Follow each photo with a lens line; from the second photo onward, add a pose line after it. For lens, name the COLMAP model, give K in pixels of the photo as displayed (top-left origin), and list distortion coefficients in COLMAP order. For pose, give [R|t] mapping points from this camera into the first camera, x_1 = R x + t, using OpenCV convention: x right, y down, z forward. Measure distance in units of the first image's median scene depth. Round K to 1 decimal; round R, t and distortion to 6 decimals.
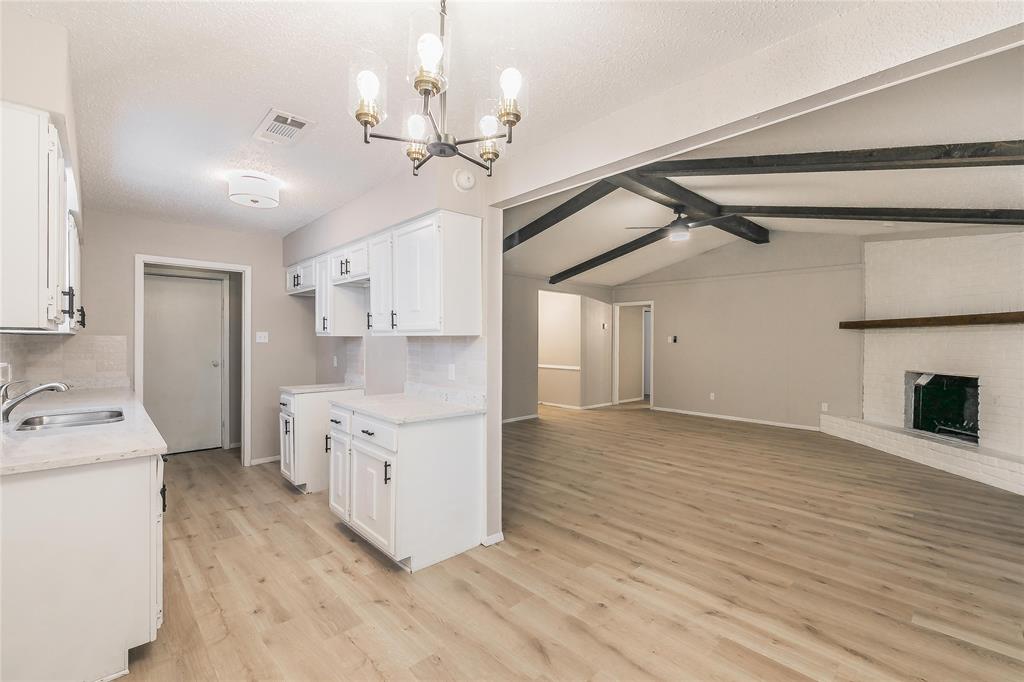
lens RADIAL K [[442.0, 0, 517.5], [0, 442.0, 341.9], [0, 0, 1]] dist [-0.002141, -0.000076]
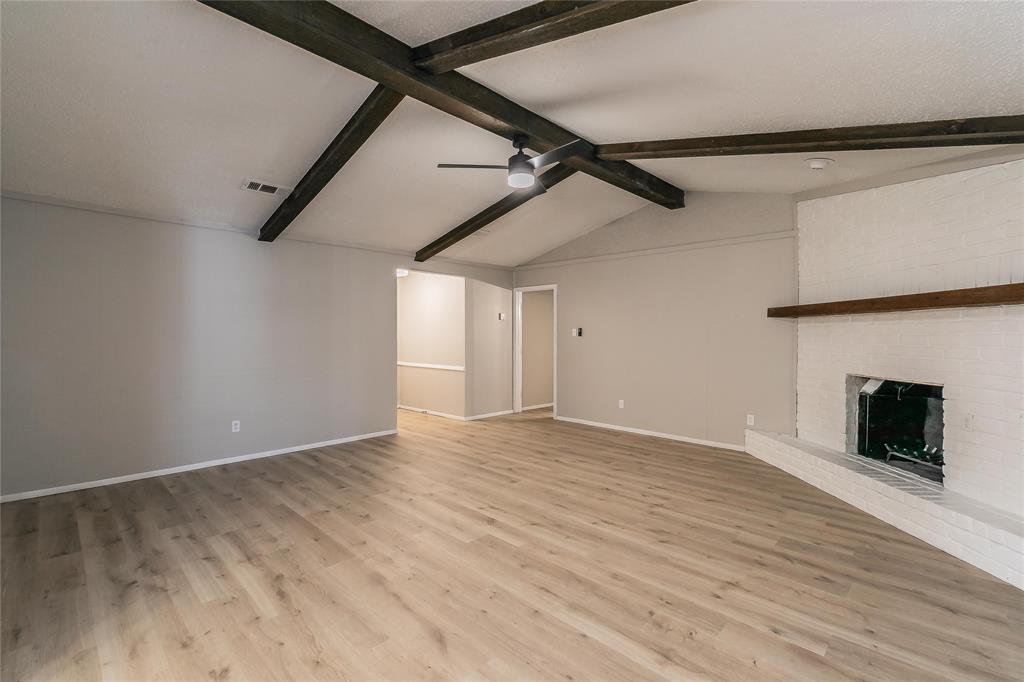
lens RADIAL K [[451.4, 0, 512.6], [0, 451.4, 334.5], [0, 0, 1]] dist [0.000087, -0.000196]
pose [[0.999170, -0.002242, 0.040661, 0.306754], [0.002381, 0.999992, -0.003363, 0.001521], [-0.040654, 0.003457, 0.999167, 0.286967]]
